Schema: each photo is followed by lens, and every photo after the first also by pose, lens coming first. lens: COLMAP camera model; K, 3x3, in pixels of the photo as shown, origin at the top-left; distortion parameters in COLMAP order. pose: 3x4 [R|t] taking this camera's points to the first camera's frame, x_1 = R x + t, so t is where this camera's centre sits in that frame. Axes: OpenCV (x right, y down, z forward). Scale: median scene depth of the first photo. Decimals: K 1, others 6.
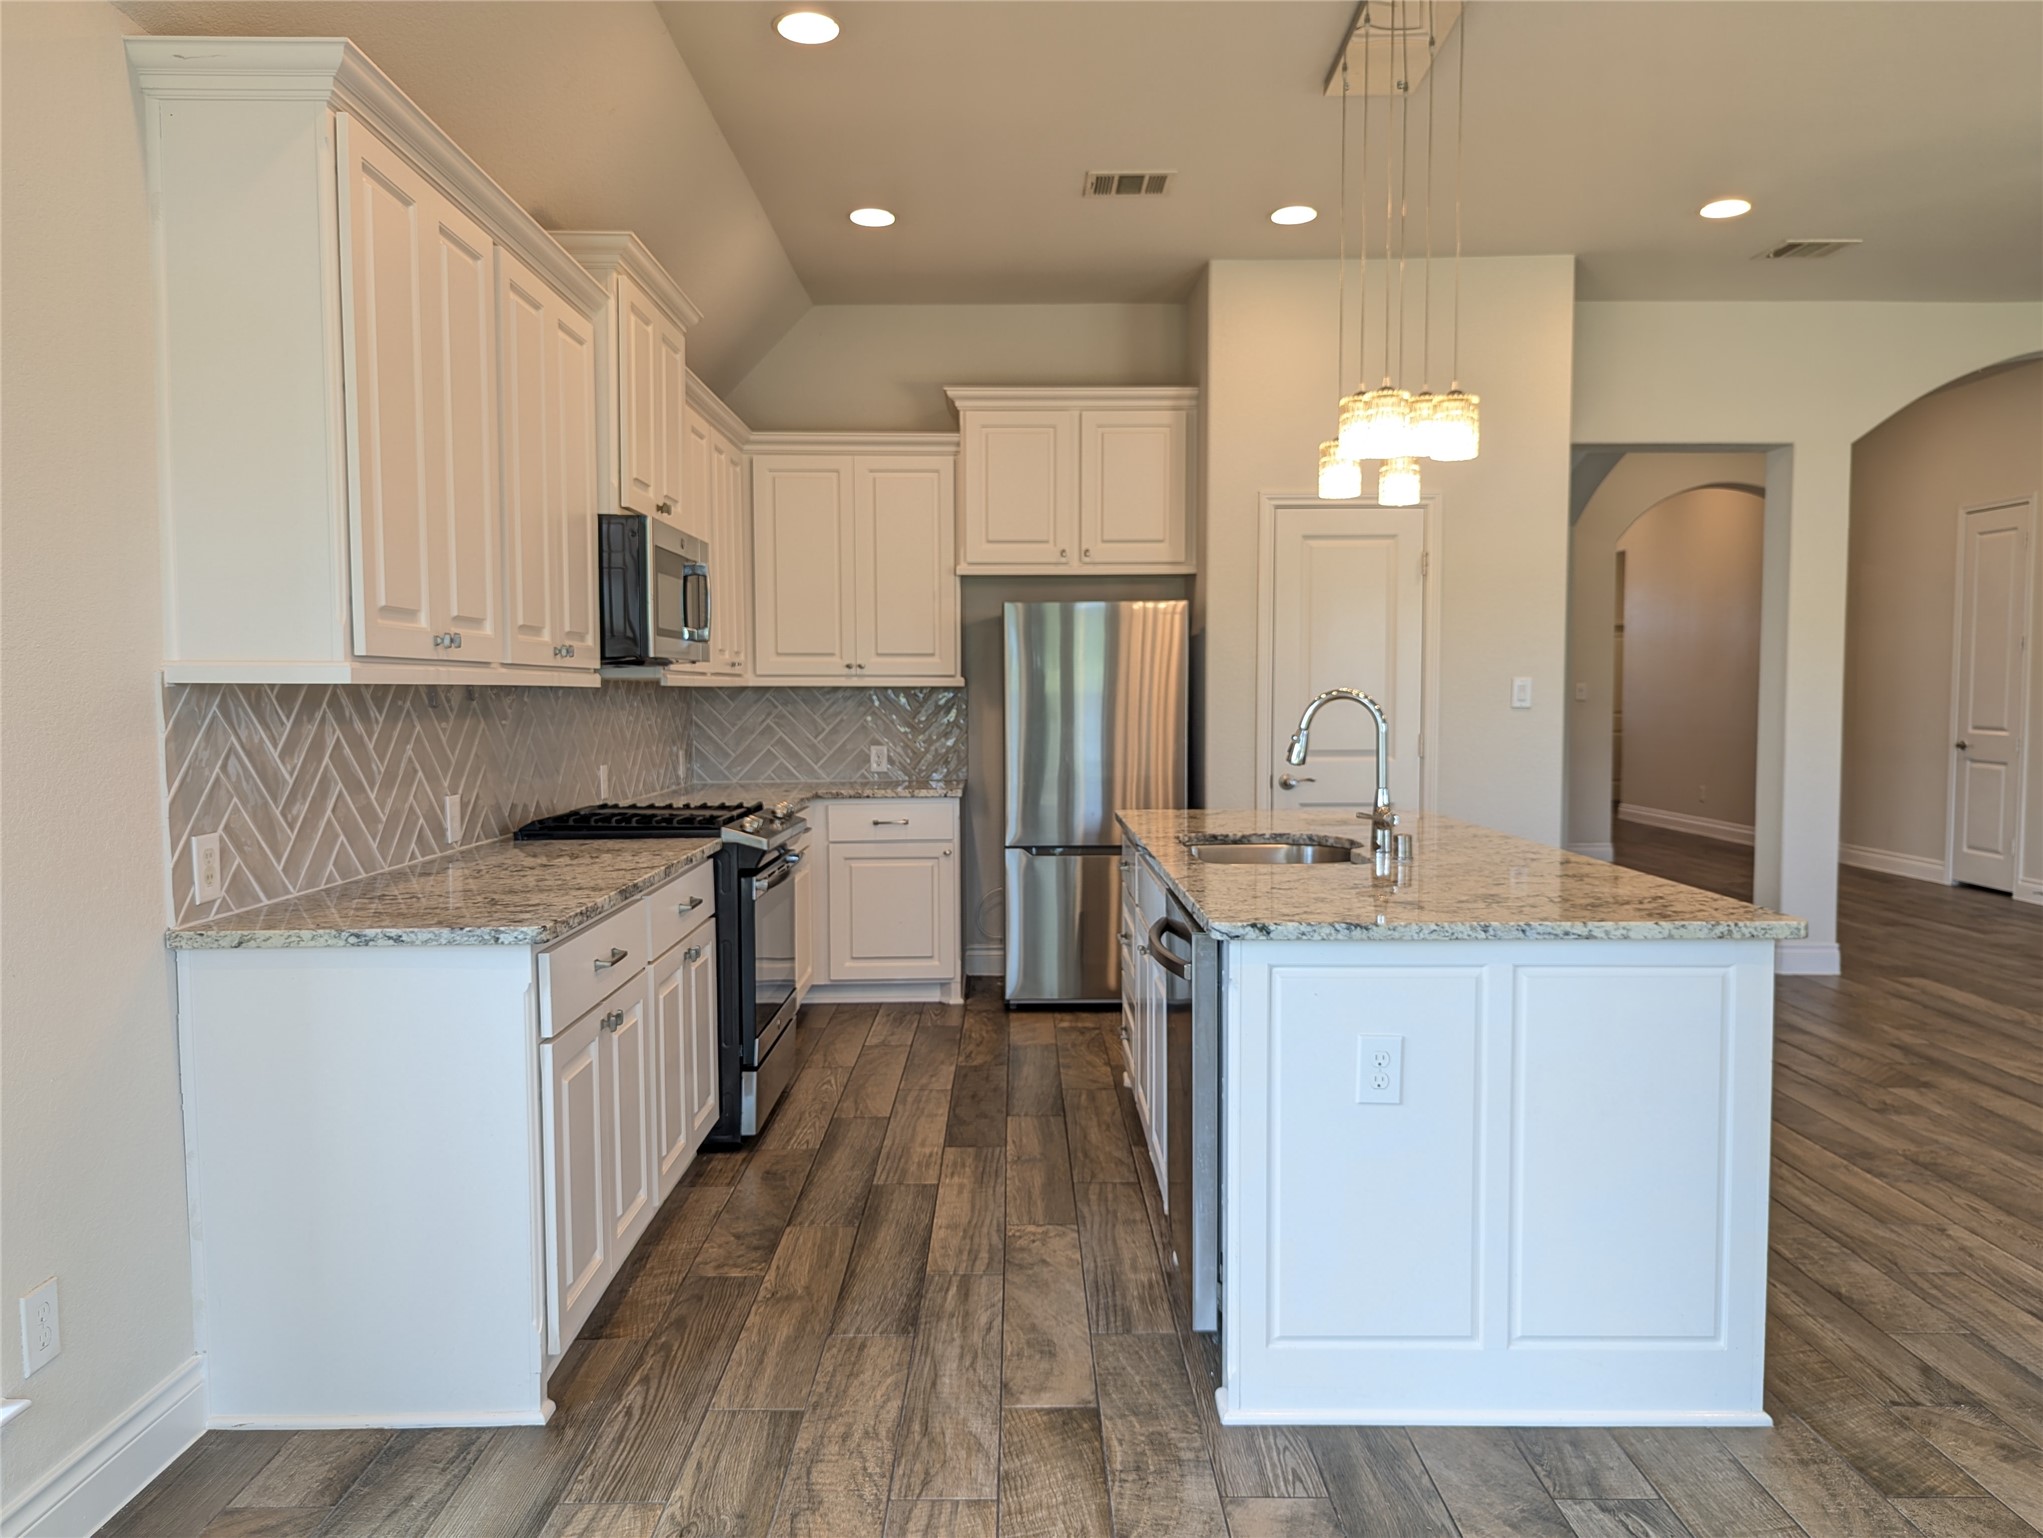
lens RADIAL K [[1450.3, 0, 1024.8], [0, 1450.3, 774.2], [0, 0, 1]] dist [0.055341, -0.051339]
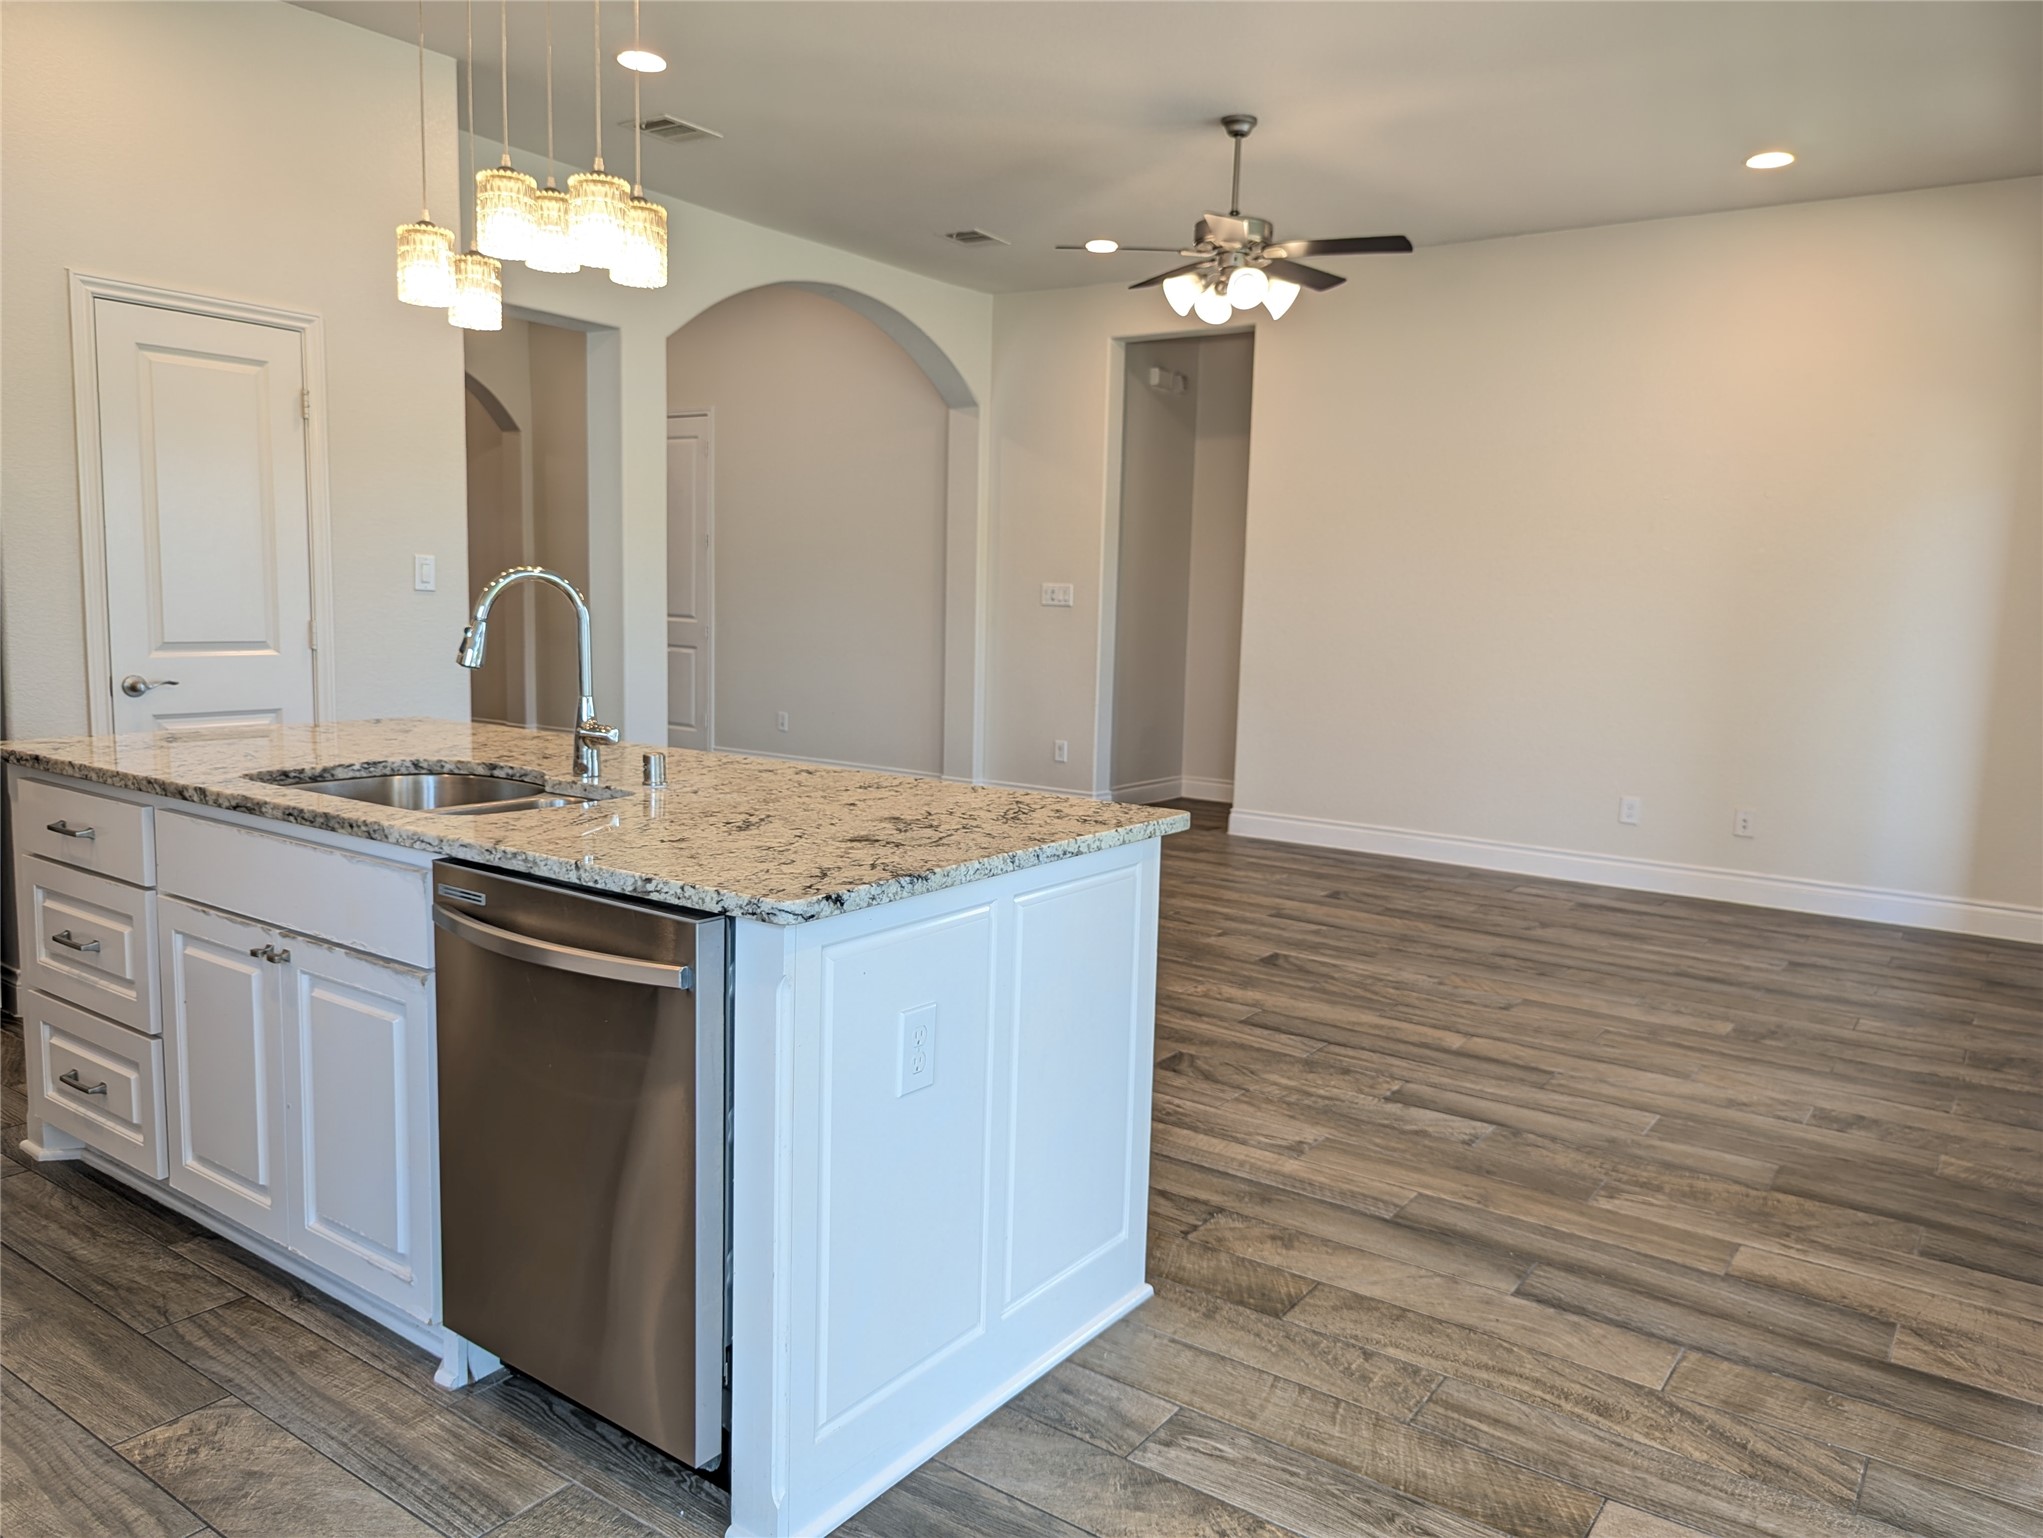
lens RADIAL K [[1450.3, 0, 1019.6], [0, 1450.3, 772.5], [0, 0, 1]] dist [0.055341, -0.051339]
pose [[0.586995, -0.081692, 0.805458, -0.302559], [0.017530, 0.995945, 0.088236, -0.016992], [-0.809401, -0.037674, 0.586047, 0.409254]]
